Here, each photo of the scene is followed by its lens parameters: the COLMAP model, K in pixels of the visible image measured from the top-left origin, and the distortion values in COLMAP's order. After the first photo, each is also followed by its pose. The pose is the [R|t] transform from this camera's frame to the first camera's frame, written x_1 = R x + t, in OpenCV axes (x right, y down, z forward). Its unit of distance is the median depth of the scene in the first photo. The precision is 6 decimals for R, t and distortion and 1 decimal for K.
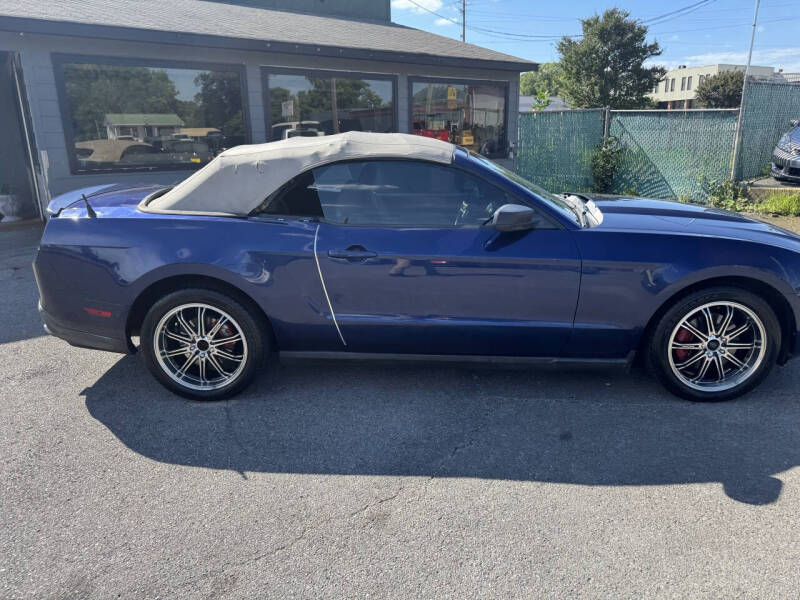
lens RADIAL K [[563.6, 0, 389.8], [0, 563.6, 302.2], [0, 0, 1]] dist [0.022973, -0.023536]
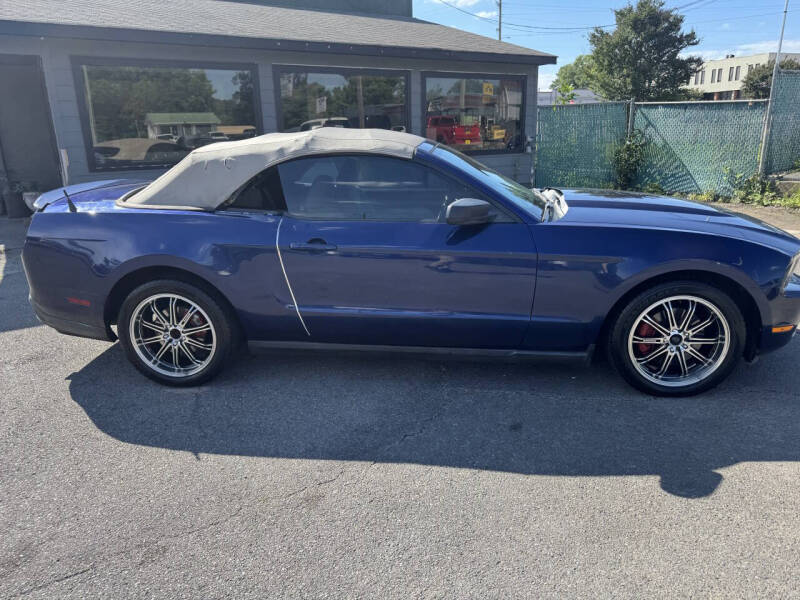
lens RADIAL K [[563.6, 0, 389.8], [0, 563.6, 302.2], [0, 0, 1]] dist [0.022973, -0.023536]
pose [[0.997846, 0.008510, -0.065038, 0.134282], [-0.008070, 0.999943, 0.007026, 0.007141], [0.065094, -0.006486, 0.997858, -0.021247]]
